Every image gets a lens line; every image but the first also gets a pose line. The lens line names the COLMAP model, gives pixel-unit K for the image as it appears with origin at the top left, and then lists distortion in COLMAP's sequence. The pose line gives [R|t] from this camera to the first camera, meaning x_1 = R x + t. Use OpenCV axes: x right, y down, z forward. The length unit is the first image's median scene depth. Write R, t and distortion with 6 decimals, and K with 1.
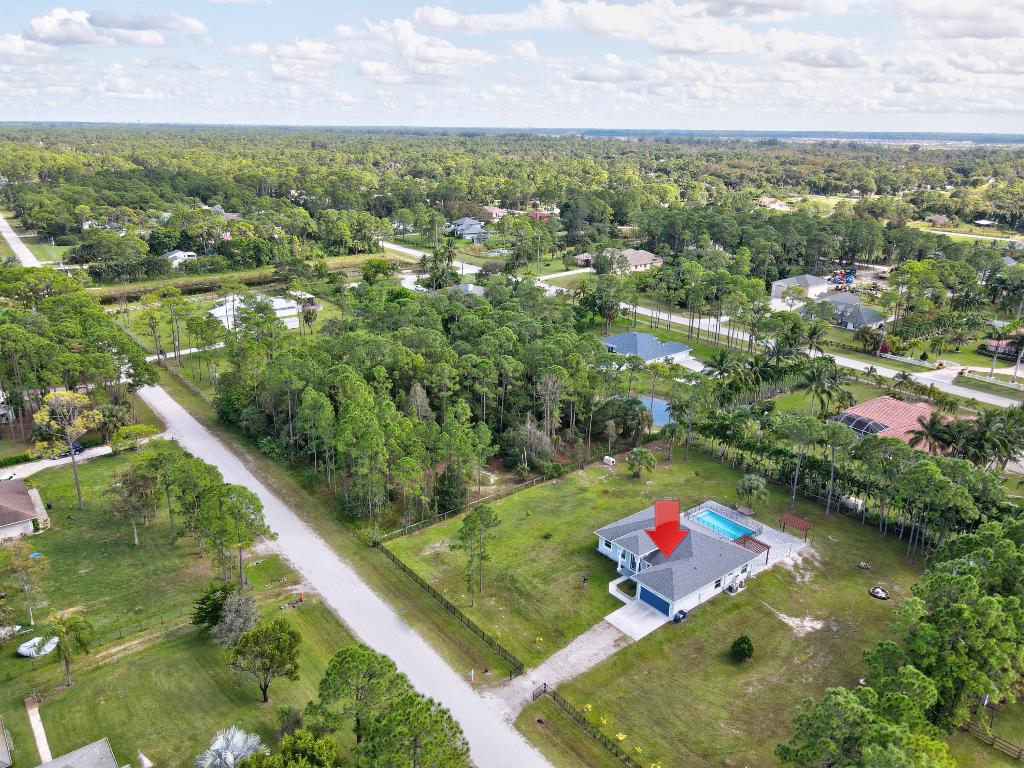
lens RADIAL K [[753.2, 0, 500.7], [0, 753.2, 385.9], [0, 0, 1]] dist [-0.002065, 0.000853]
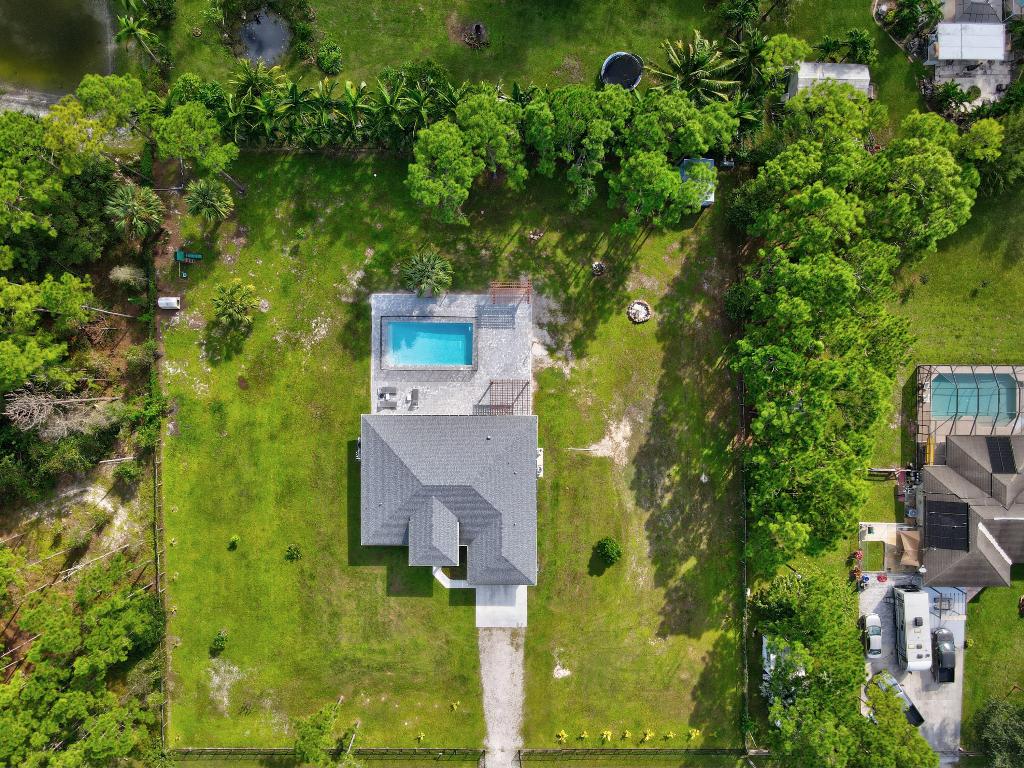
lens RADIAL K [[753.2, 0, 500.7], [0, 753.2, 385.9], [0, 0, 1]] dist [-0.002065, 0.000853]
pose [[0.616215, -0.787543, -0.007387, 0.376417], [0.251661, 0.188007, 0.949379, -0.558955], [-0.746288, -0.586881, 0.314046, 0.858511]]
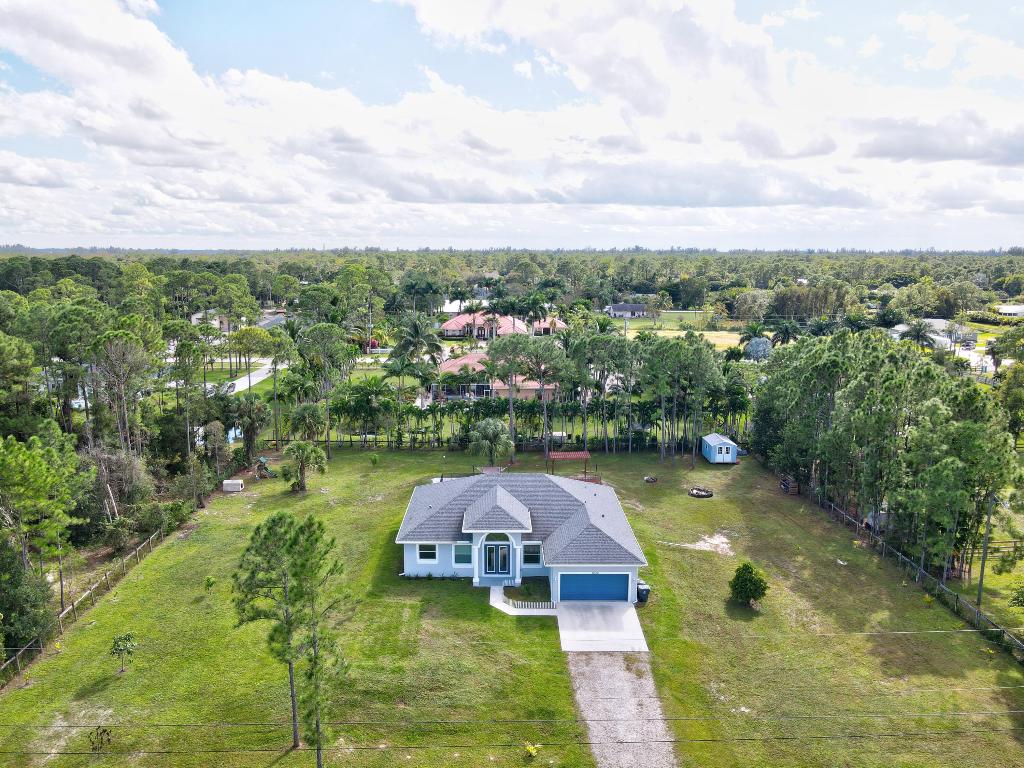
lens RADIAL K [[753.2, 0, 500.7], [0, 753.2, 385.9], [0, 0, 1]] dist [-0.002065, 0.000853]
pose [[0.615442, -0.147755, 0.774209, -0.254231], [0.260189, 0.965293, -0.022609, 0.134465], [-0.743998, 0.215355, 0.632526, 0.662274]]
